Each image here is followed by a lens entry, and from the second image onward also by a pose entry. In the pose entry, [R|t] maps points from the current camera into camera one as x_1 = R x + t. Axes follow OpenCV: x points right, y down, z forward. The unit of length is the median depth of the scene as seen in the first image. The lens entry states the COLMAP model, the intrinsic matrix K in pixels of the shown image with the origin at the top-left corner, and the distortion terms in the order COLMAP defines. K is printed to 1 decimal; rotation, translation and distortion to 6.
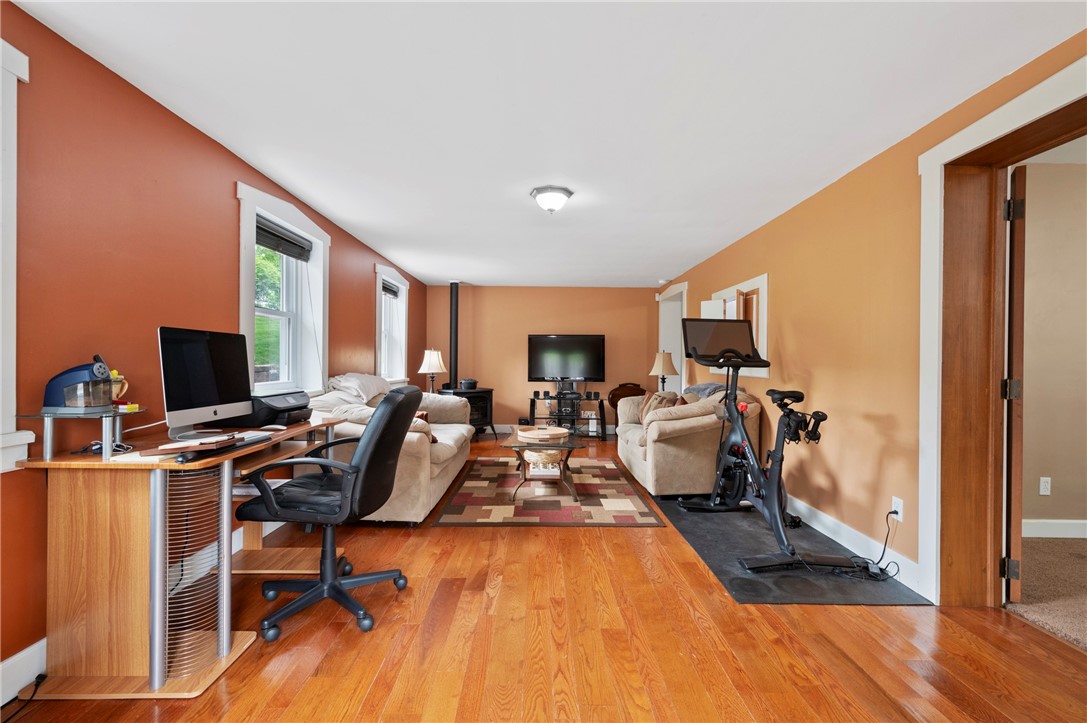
lens RADIAL K [[465.8, 0, 537.2], [0, 465.8, 361.0], [0, 0, 1]] dist [0.002888, -0.000795]
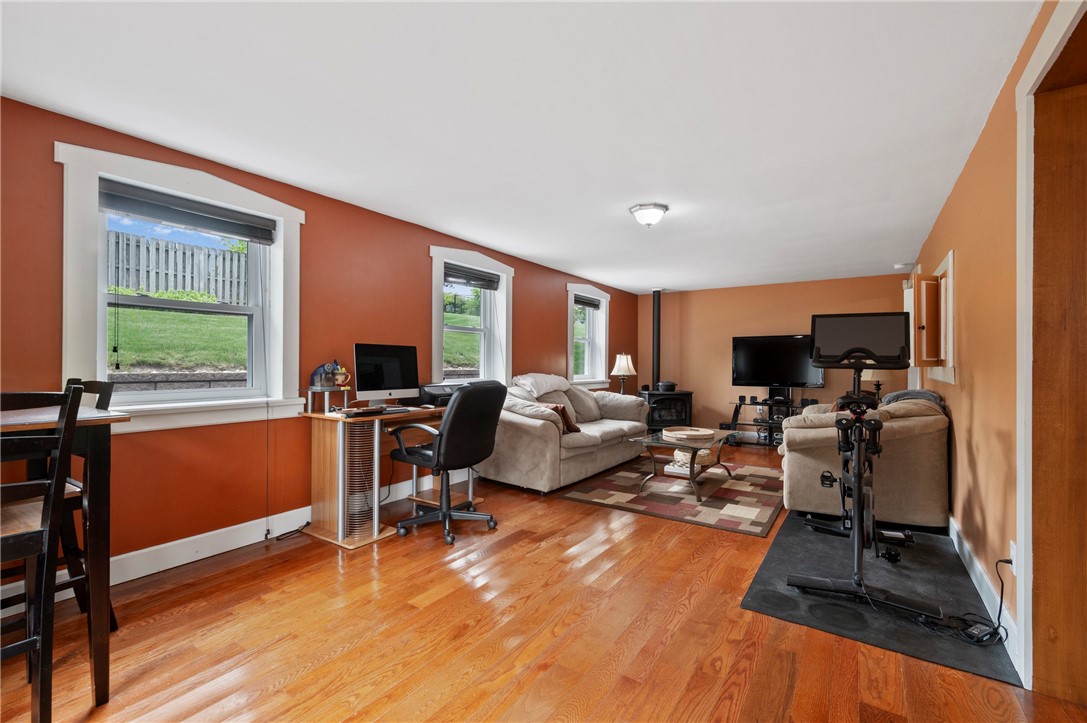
lens RADIAL K [[465.8, 0, 549.0], [0, 465.8, 361.0], [0, 0, 1]] dist [0.002888, -0.000795]
pose [[0.827472, -0.006157, -0.561473, 0.431131], [0.000174, 0.999943, -0.010709, 0.007143], [0.561506, 0.008764, 0.827426, -0.029865]]
